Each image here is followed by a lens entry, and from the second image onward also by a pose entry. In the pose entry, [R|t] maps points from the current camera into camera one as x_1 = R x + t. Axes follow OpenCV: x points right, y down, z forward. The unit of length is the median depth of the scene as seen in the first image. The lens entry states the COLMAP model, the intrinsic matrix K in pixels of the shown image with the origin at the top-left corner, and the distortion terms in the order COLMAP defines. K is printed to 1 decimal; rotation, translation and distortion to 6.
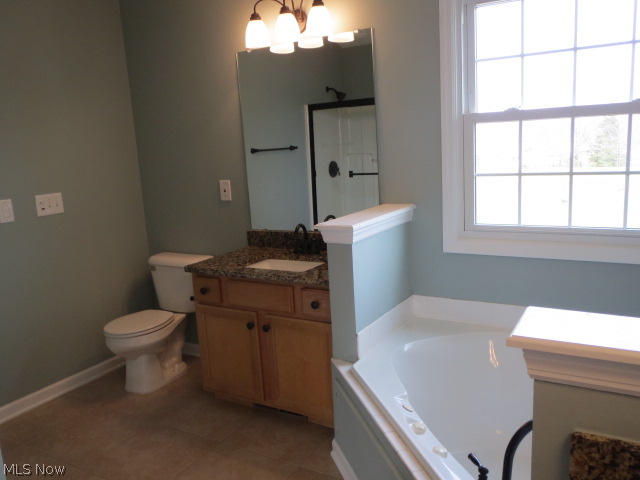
lens RADIAL K [[538.4, 0, 318.2], [0, 538.4, 239.3], [0, 0, 1]] dist [-0.014942, 0.001203]
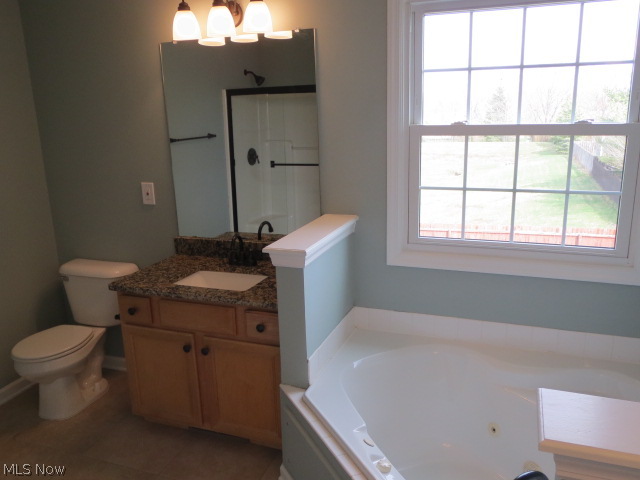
lens RADIAL K [[538.4, 0, 320.8], [0, 538.4, 241.1], [0, 0, 1]] dist [-0.014942, 0.001203]
pose [[0.983026, -0.016270, 0.182741, -0.062792], [0.005720, 0.998294, 0.058109, -0.073876], [-0.183375, -0.056077, 0.981442, 0.054145]]
